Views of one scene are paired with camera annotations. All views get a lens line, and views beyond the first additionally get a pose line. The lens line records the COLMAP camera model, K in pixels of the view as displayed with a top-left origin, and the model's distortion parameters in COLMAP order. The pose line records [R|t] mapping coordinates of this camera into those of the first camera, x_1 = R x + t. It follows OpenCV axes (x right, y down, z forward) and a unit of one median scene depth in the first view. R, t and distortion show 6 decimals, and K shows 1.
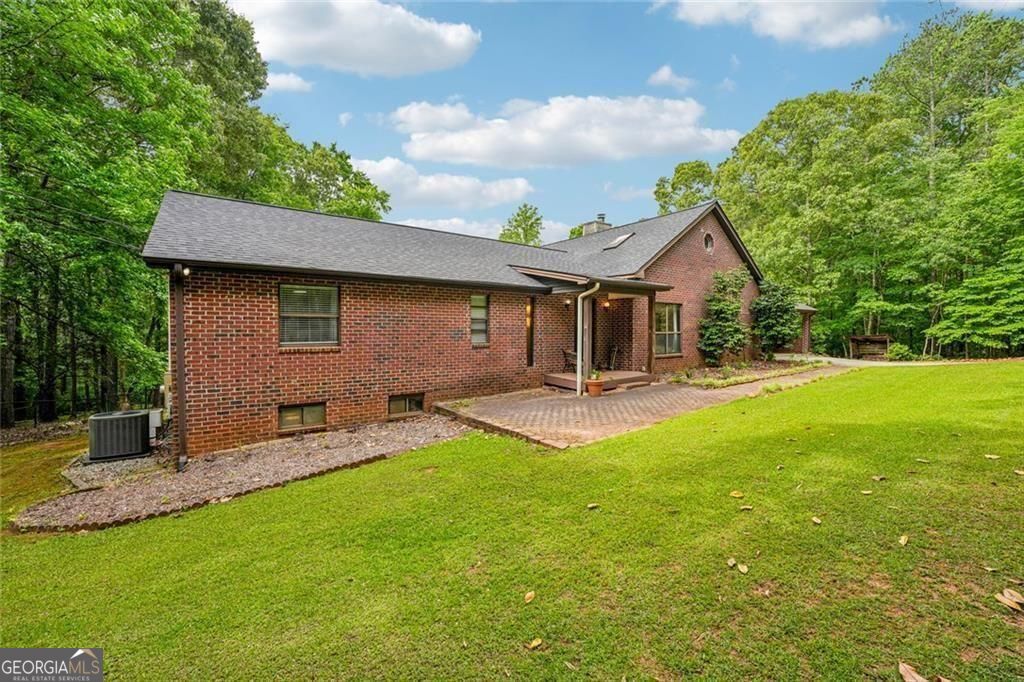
lens RADIAL K [[420.8, 0, 512.8], [0, 420.8, 335.9], [0, 0, 1]] dist [-0.026181, 0.003127]
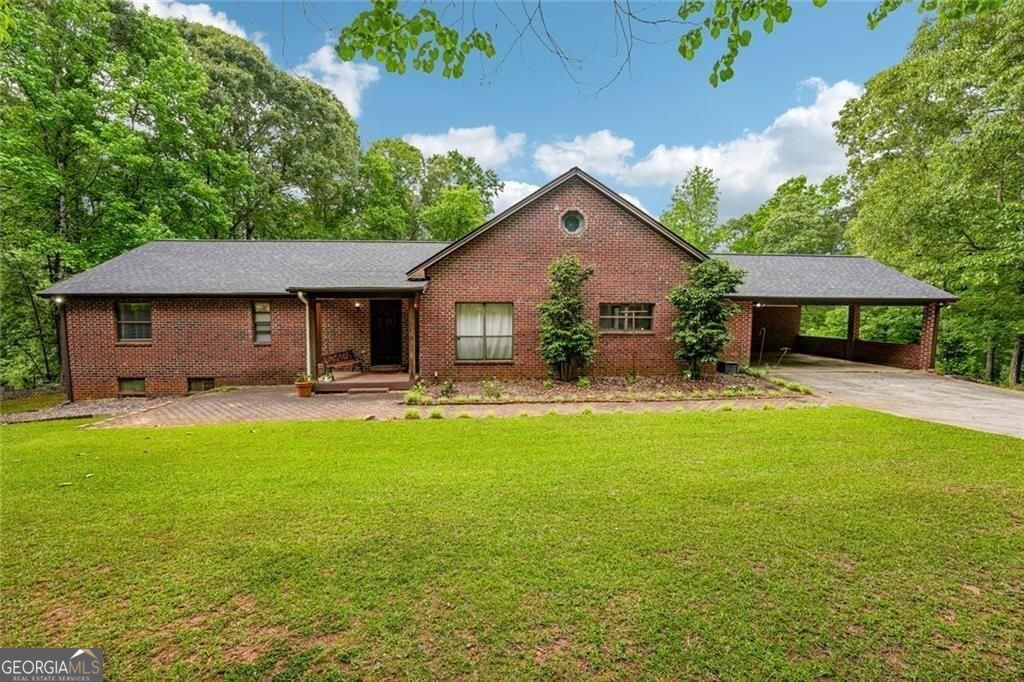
lens RADIAL K [[427.8, 0, 509.7], [0, 427.8, 329.7], [0, 0, 1]] dist [-0.025505, 0.000004]
pose [[0.828027, 0.030339, -0.559867, 1.324488], [-0.008827, 0.999117, 0.041087, -0.083175], [0.560619, -0.029079, 0.827563, 0.419620]]
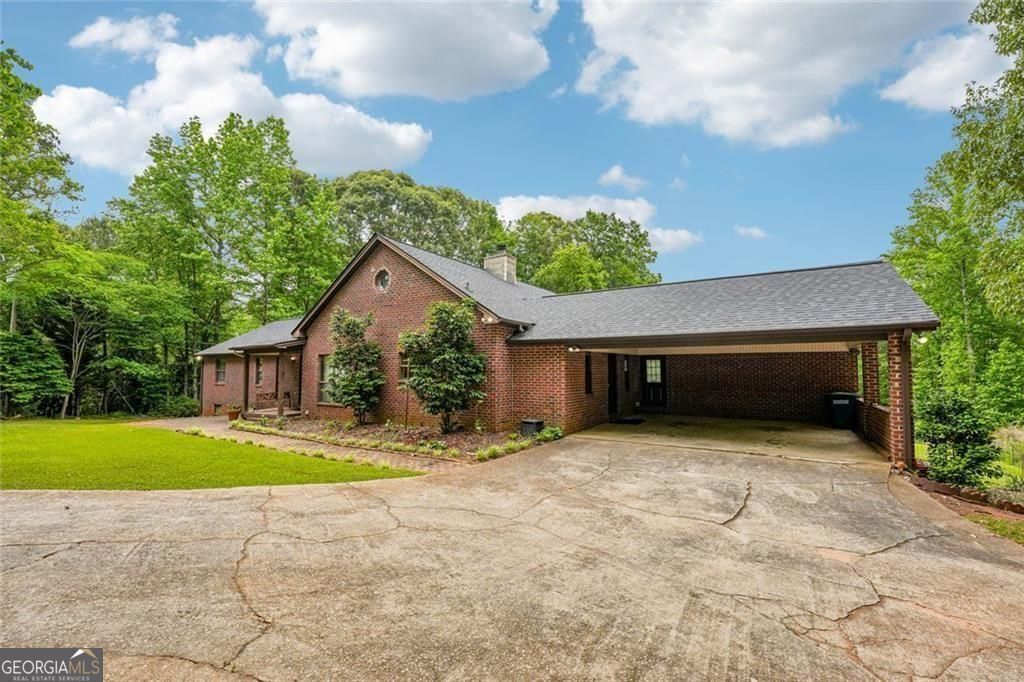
lens RADIAL K [[420.8, 0, 512.8], [0, 420.8, 335.9], [0, 0, 1]] dist [-0.026181, 0.003127]
pose [[0.341809, -0.047652, -0.938561, 2.194857], [0.014717, 0.998863, -0.045354, -0.103335], [0.939654, 0.001690, 0.342121, 1.531818]]
